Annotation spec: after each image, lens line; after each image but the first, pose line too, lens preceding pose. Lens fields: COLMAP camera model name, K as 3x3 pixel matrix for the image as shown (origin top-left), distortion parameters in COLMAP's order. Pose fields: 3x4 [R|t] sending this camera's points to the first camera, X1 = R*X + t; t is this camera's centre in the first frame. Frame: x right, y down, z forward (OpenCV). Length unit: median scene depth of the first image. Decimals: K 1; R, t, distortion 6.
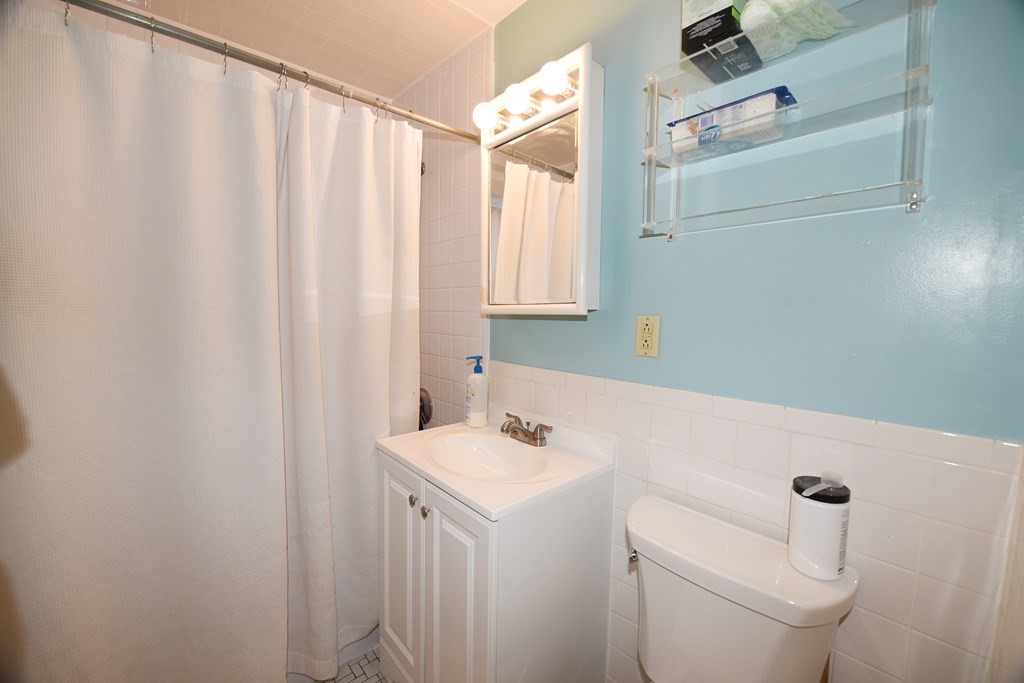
lens RADIAL K [[407.3, 0, 512.0], [0, 407.3, 341.5], [0, 0, 1]] dist [-0.019385, -0.000339]
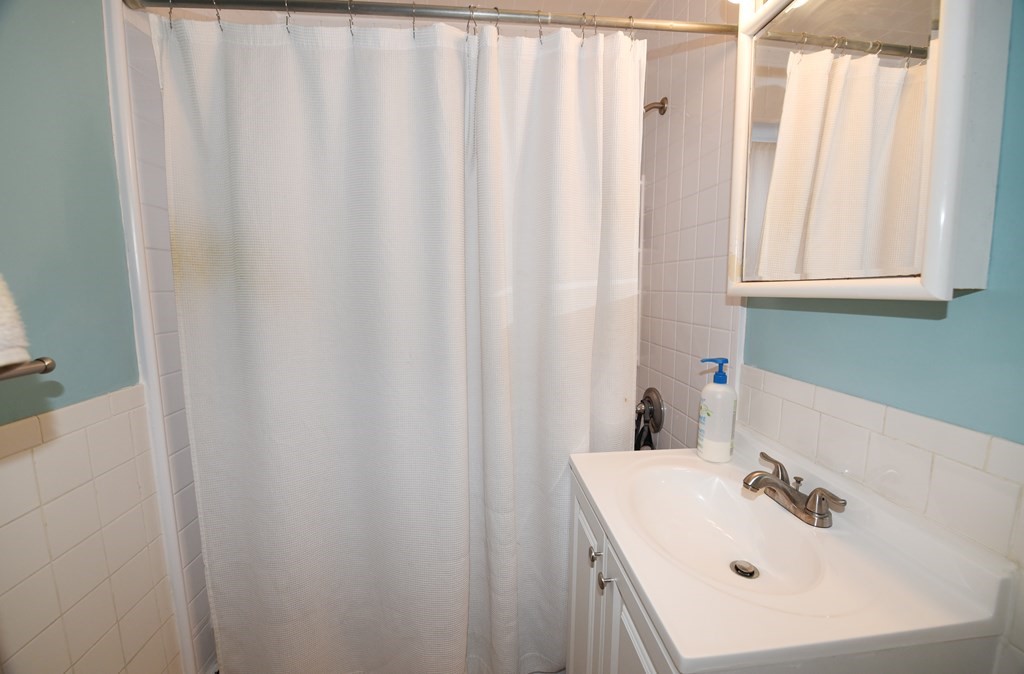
lens RADIAL K [[418.4, 0, 512.0], [0, 418.4, 337.0], [0, 0, 1]] dist [-0.020063, -0.000522]
pose [[0.806153, 0.053037, -0.589325, 0.043533], [-0.029687, 0.998346, 0.049238, -0.024038], [0.590962, -0.022198, 0.806394, 0.245899]]
